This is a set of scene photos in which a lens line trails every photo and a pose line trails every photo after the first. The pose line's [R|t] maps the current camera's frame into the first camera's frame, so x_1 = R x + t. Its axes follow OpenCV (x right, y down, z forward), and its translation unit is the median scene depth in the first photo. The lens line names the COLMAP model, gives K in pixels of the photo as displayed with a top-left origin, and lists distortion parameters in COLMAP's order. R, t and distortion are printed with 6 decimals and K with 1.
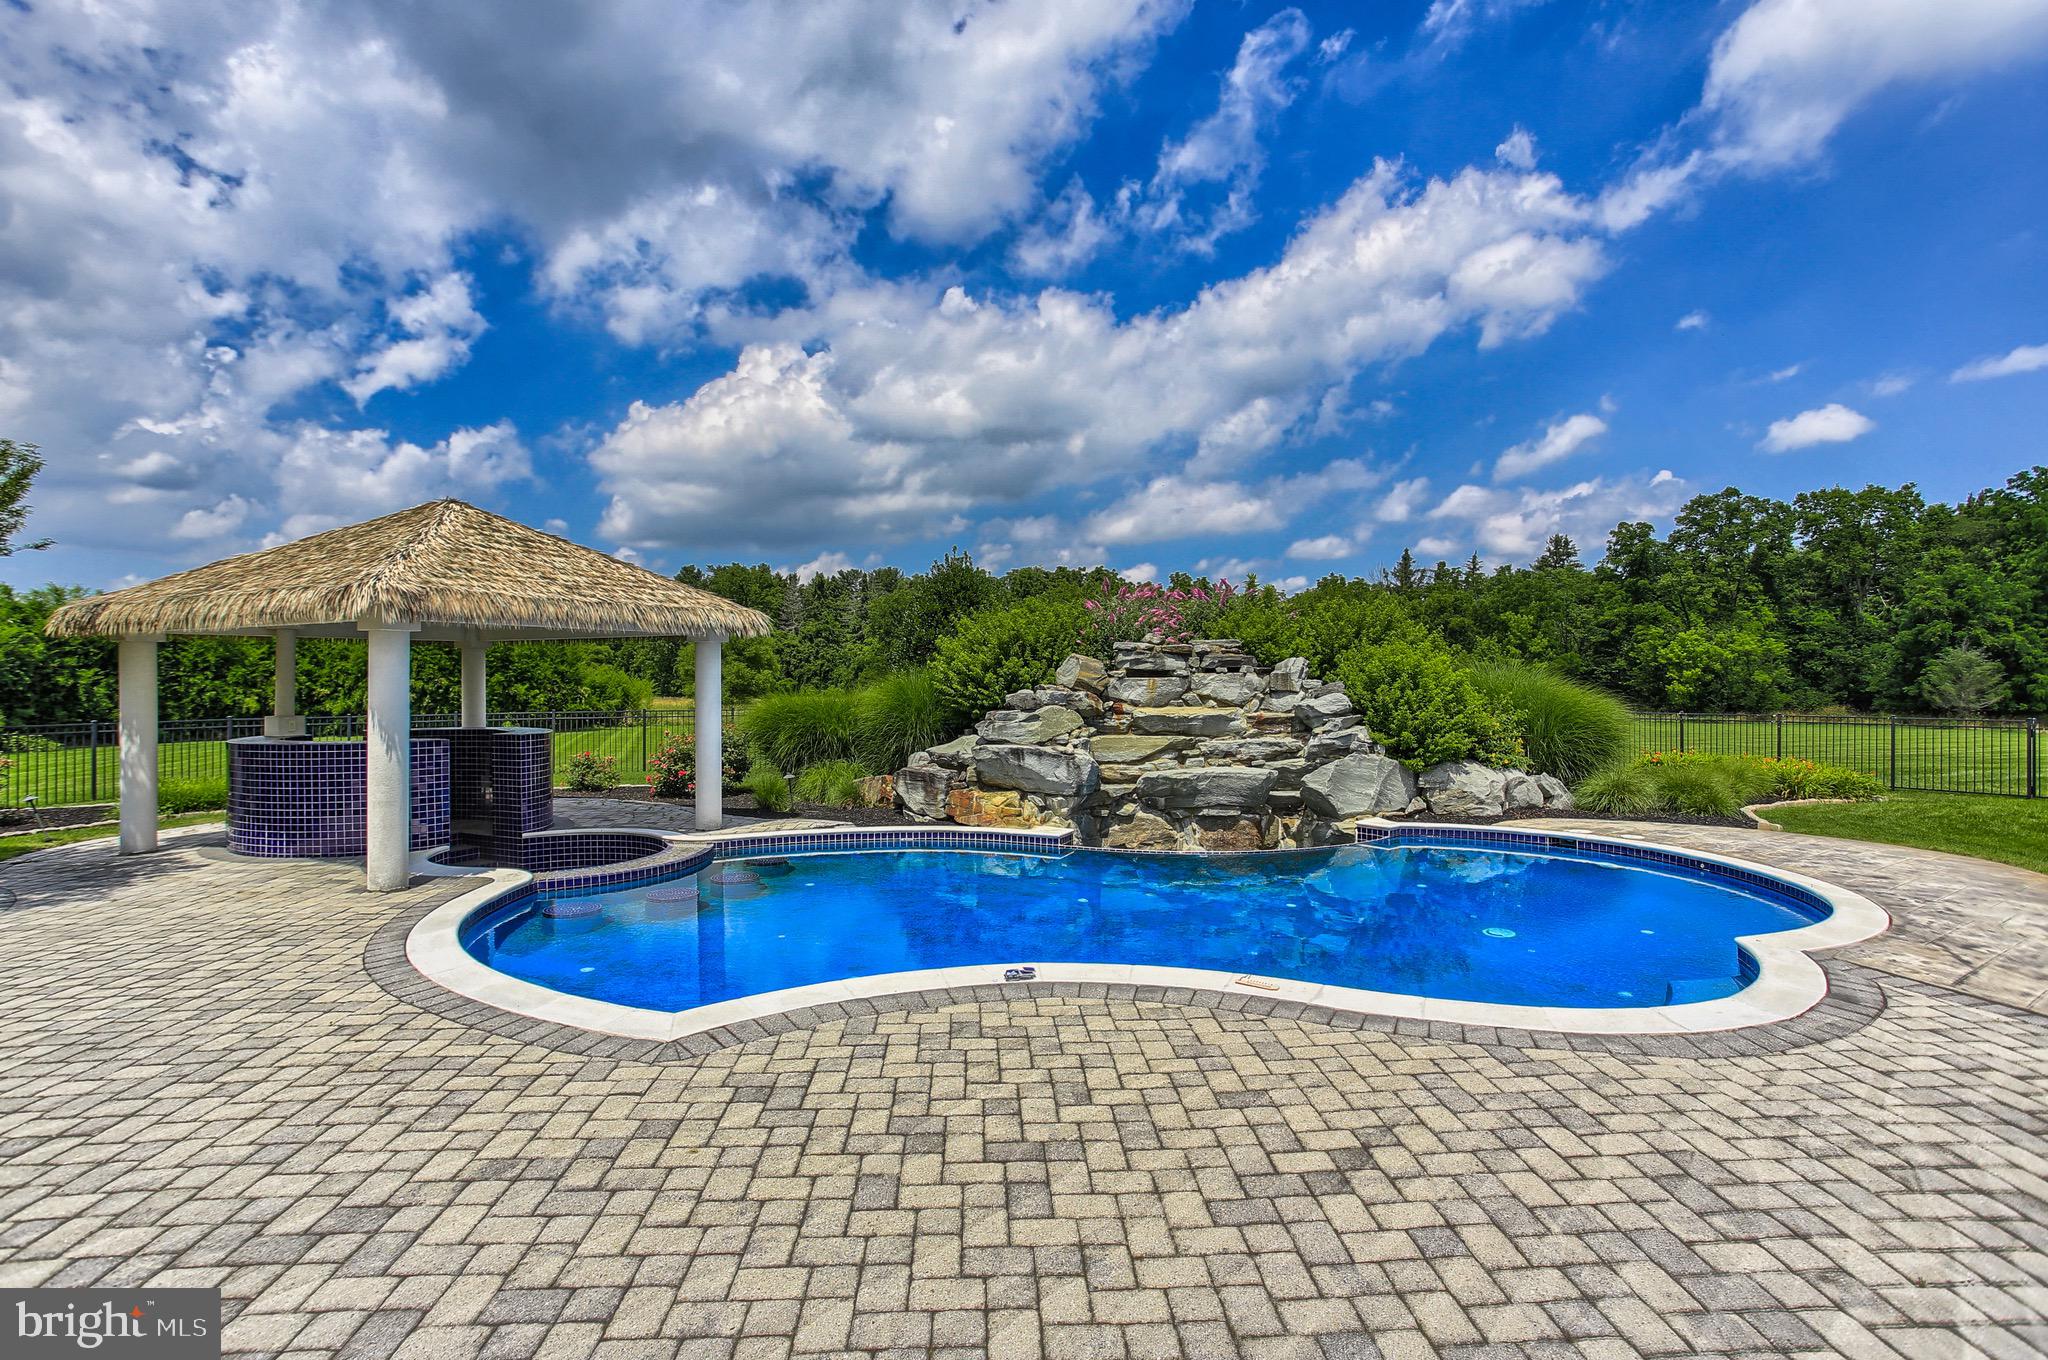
lens RADIAL K [[1011.0, 0, 1024.0], [0, 1011.0, 680.0], [0, 0, 1]] dist [-0.030735, 0.013539]
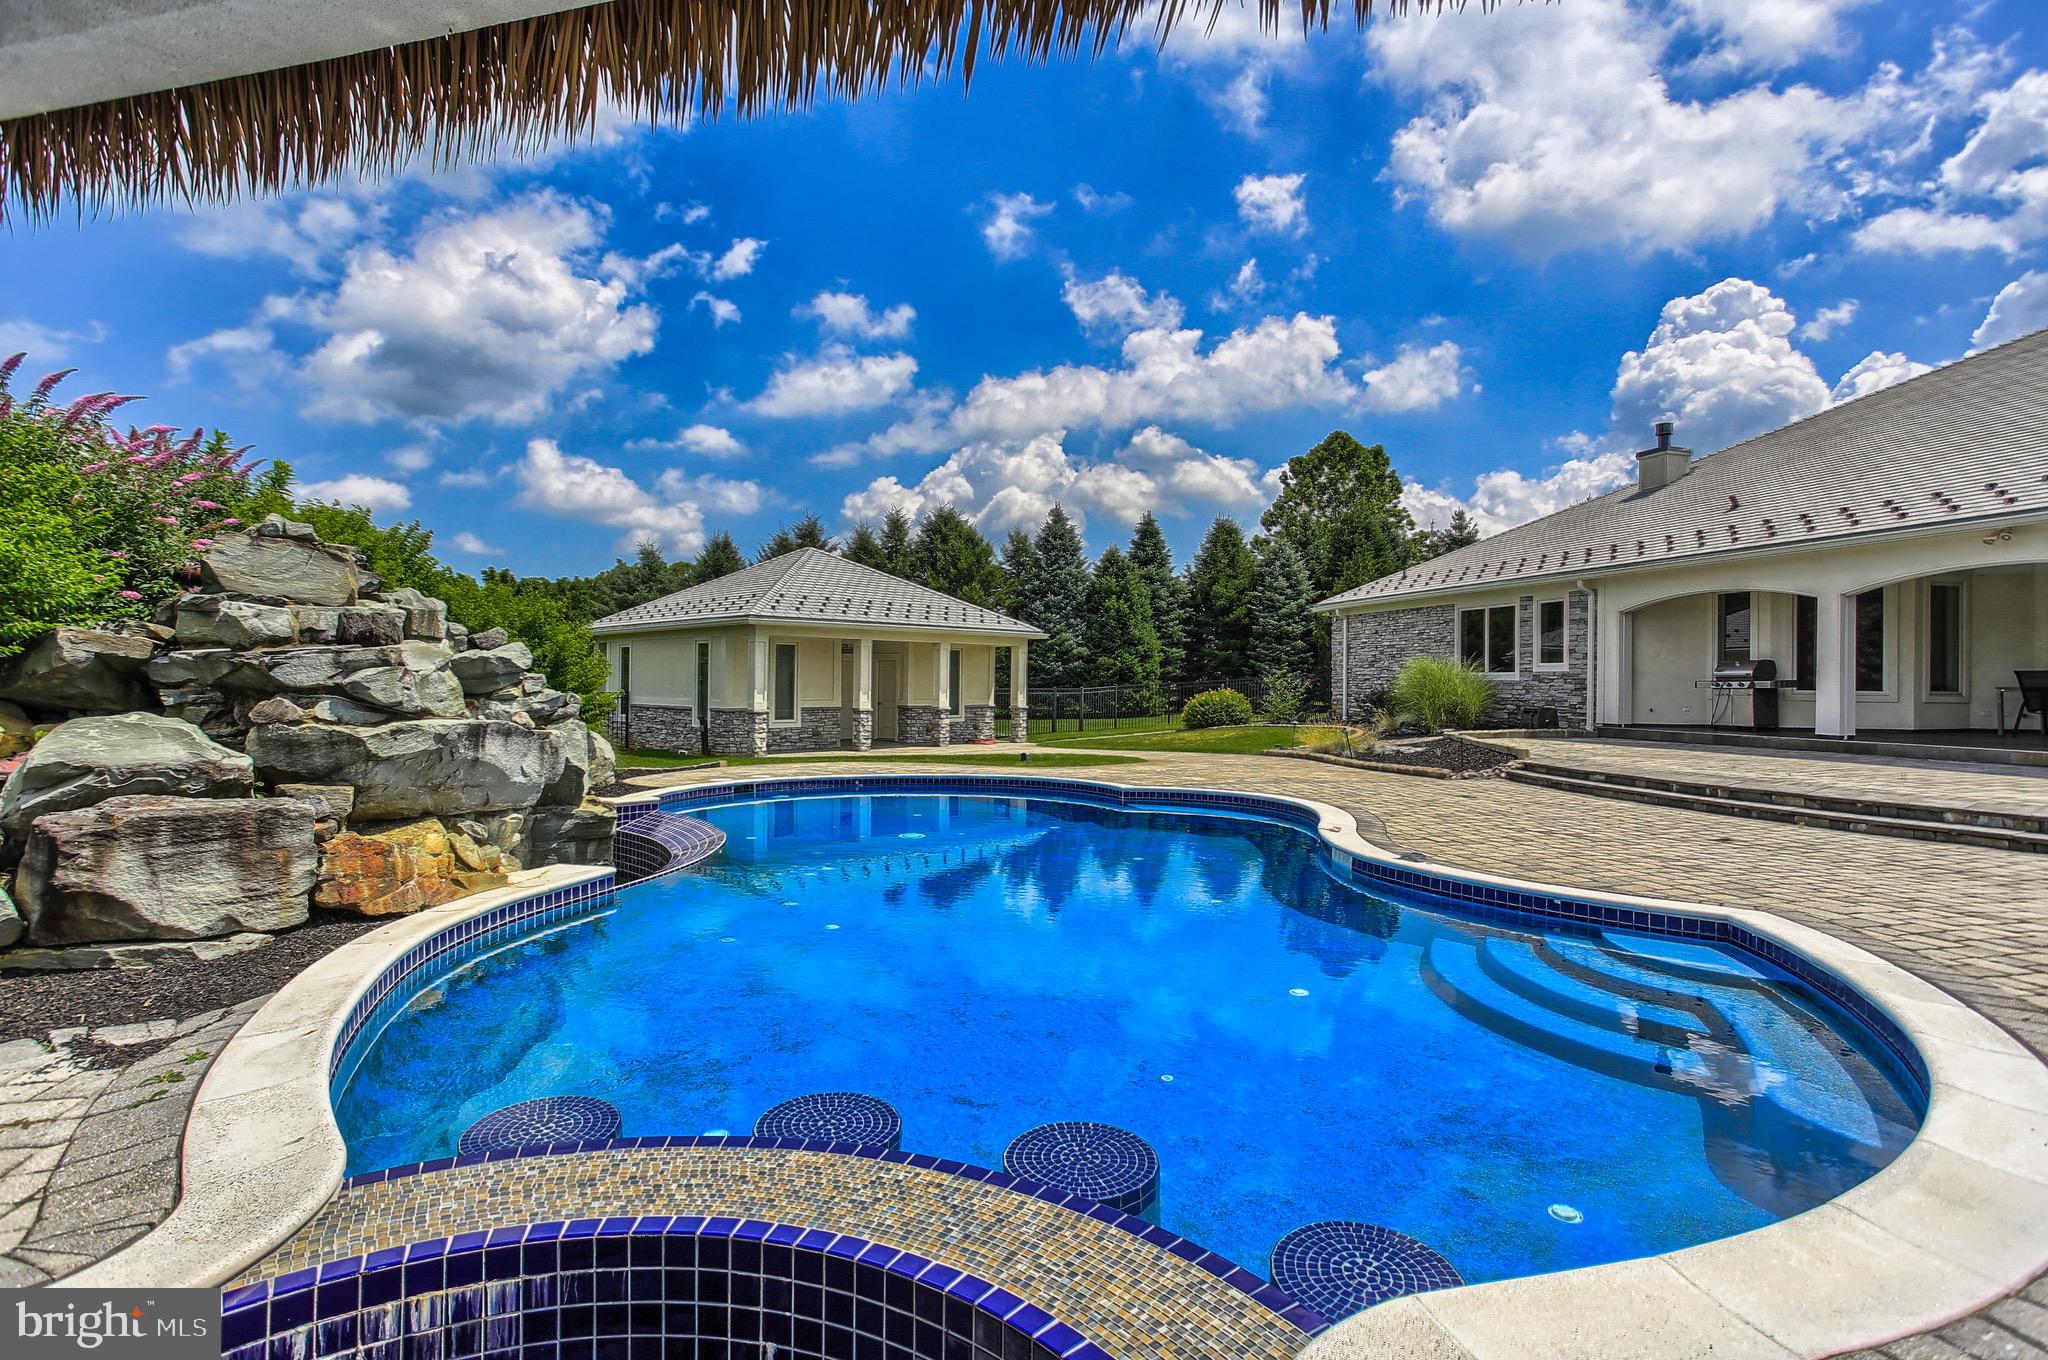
lens RADIAL K [[1011.0, 0, 1024.0], [0, 1011.0, 680.0], [0, 0, 1]] dist [-0.030735, 0.013539]
pose [[-0.214139, 0.006608, 0.976781, -0.492355], [-0.002372, 0.999971, -0.007284, 0.045259], [-0.976800, -0.003877, -0.214117, 0.784619]]
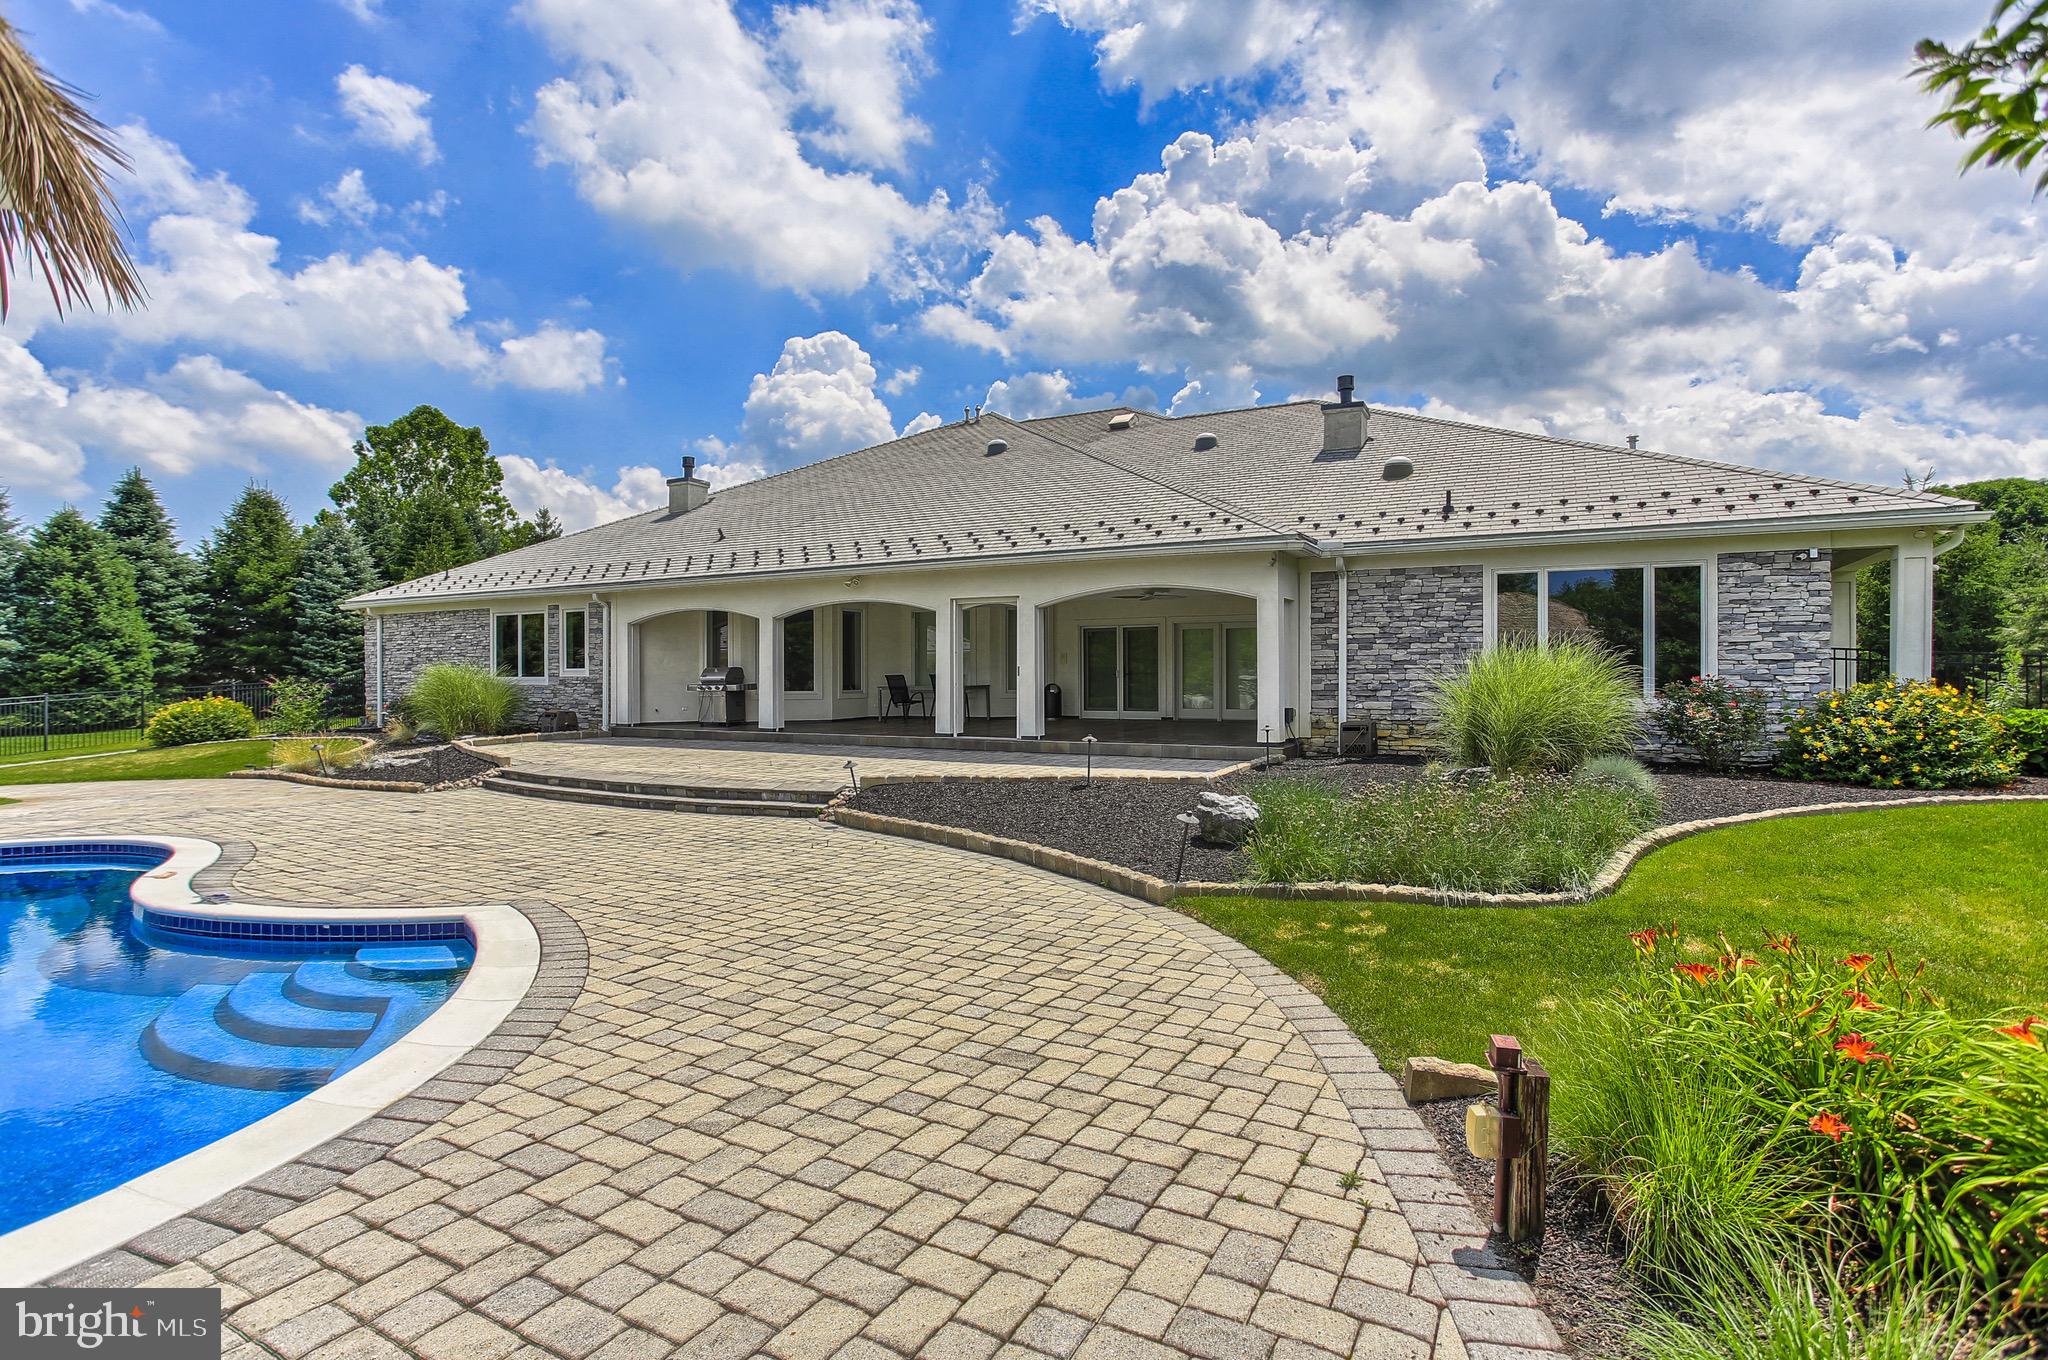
lens RADIAL K [[990.2, 0, 1039.9], [0, 990.2, 704.5], [0, 0, 1]] dist [0.001823, 0.001557]
pose [[-0.854641, -0.008081, 0.519157, -0.658807], [0.011827, 0.999316, 0.035025, 0.018715], [-0.519085, 0.036073, -0.853961, 0.675241]]
